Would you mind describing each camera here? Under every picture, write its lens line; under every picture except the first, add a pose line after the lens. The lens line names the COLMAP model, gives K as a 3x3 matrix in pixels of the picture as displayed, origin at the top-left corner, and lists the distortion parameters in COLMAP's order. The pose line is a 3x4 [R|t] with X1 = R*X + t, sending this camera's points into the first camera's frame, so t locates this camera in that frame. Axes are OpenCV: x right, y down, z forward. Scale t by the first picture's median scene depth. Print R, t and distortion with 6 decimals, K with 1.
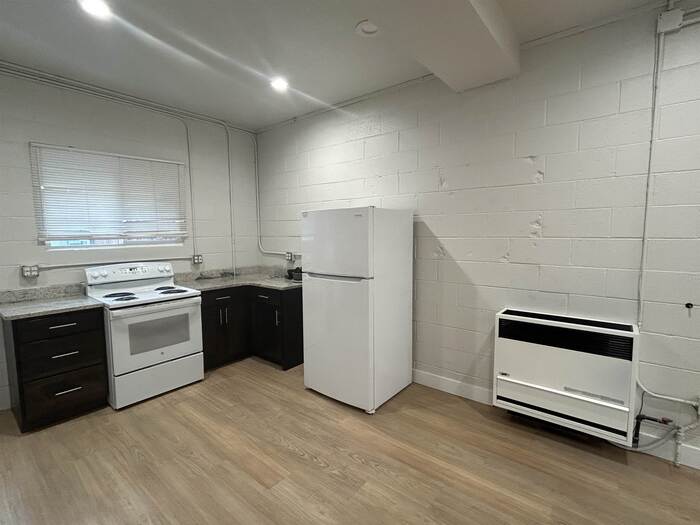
lens RADIAL K [[337.7, 0, 350.8], [0, 337.7, 260.9], [0, 0, 1]] dist [0.003832, 0.003283]
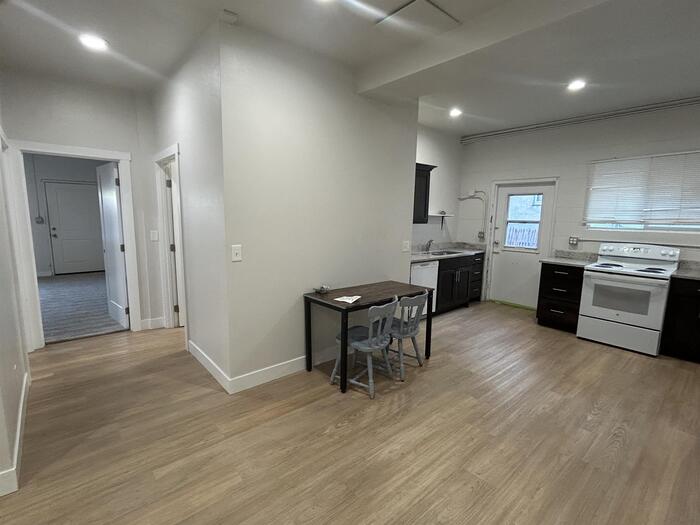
lens RADIAL K [[337.7, 0, 346.3], [0, 337.7, 262.8], [0, 0, 1]] dist [0.003832, 0.003283]
pose [[-0.185627, 0.147179, -0.971535, 0.807355], [-0.106652, 0.979860, 0.168817, -0.023237], [0.976815, 0.134953, -0.166192, 0.183512]]
